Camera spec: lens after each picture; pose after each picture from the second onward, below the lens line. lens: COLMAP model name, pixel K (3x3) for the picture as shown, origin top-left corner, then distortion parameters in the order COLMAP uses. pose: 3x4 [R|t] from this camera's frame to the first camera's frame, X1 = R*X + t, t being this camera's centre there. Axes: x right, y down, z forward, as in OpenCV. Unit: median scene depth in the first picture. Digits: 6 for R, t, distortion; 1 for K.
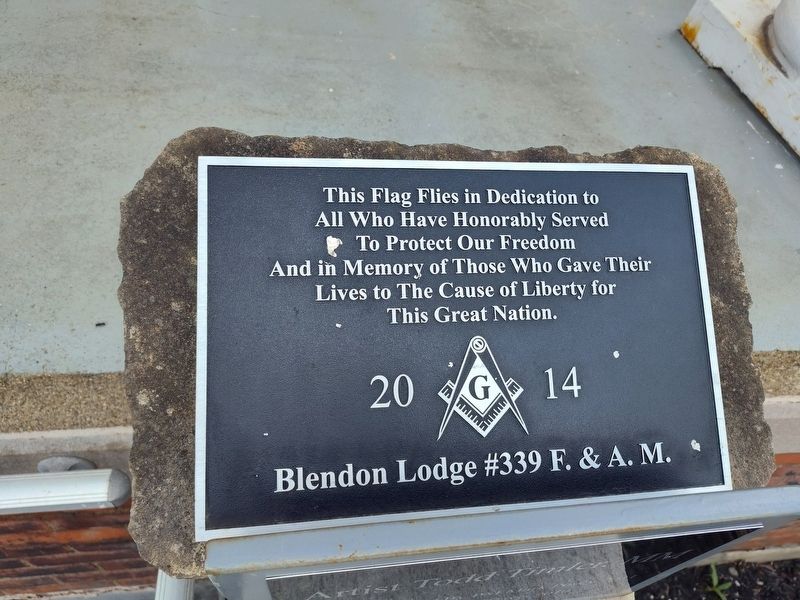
lens RADIAL K [[561.1, 0, 393.7], [0, 561.1, 300.3], [0, 0, 1]] dist [0.008884, -0.008081]
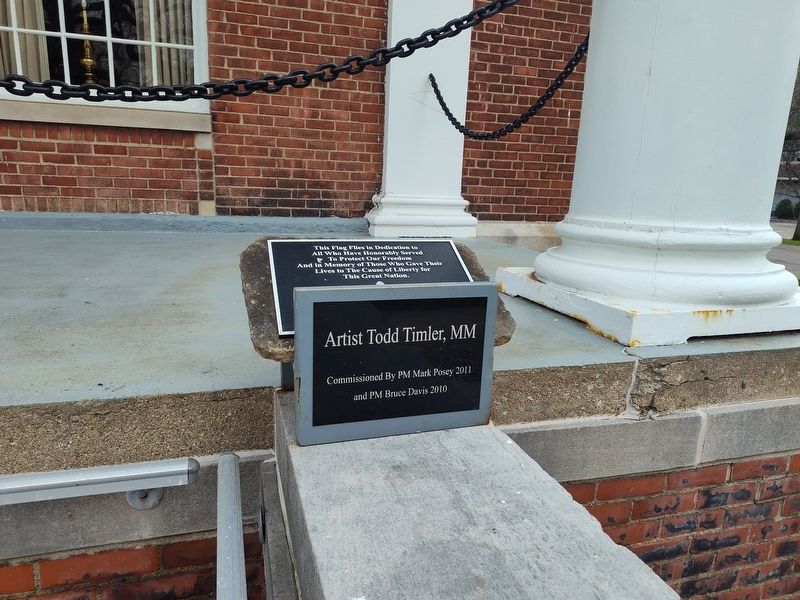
lens RADIAL K [[561.1, 0, 402.9], [0, 561.1, 300.9], [0, 0, 1]] dist [0.008884, -0.008081]
pose [[0.978655, -0.118141, 0.168160, -0.188345], [0.196927, 0.773123, -0.602911, 1.697620], [-0.058780, 0.623157, 0.779885, -0.959287]]
